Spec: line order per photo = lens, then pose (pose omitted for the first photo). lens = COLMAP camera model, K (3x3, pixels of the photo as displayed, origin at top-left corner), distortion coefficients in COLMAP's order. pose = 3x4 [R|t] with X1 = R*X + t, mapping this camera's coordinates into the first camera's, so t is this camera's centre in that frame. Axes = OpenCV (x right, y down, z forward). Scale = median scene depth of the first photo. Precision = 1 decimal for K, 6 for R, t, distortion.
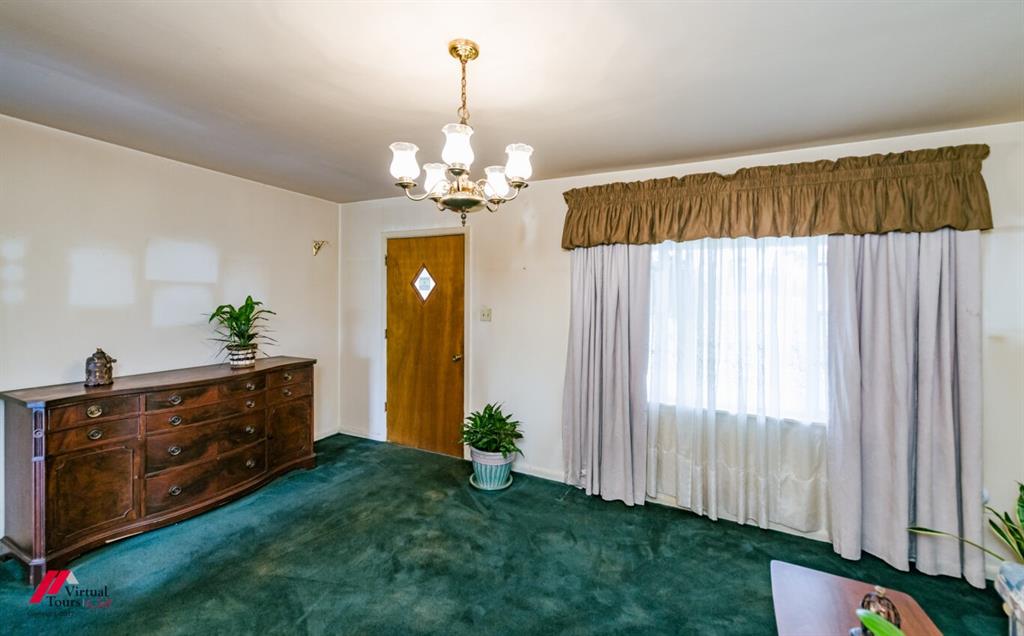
lens RADIAL K [[437.1, 0, 513.2], [0, 437.1, 292.7], [0, 0, 1]] dist [-0.000699, -0.000139]
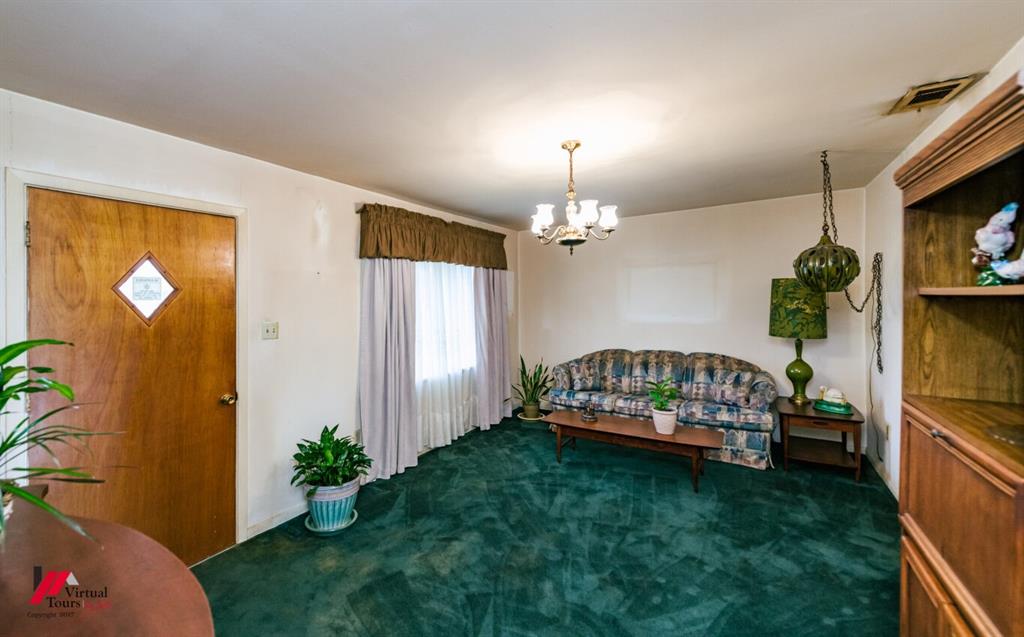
lens RADIAL K [[437.1, 0, 513.2], [0, 437.1, 293.2], [0, 0, 1]] dist [-0.000699, -0.000139]
pose [[0.028800, 0.003291, 0.999580, -0.973278], [0.017325, 0.999843, -0.003791, -0.005518], [-0.999435, 0.017427, 0.028738, 0.659406]]
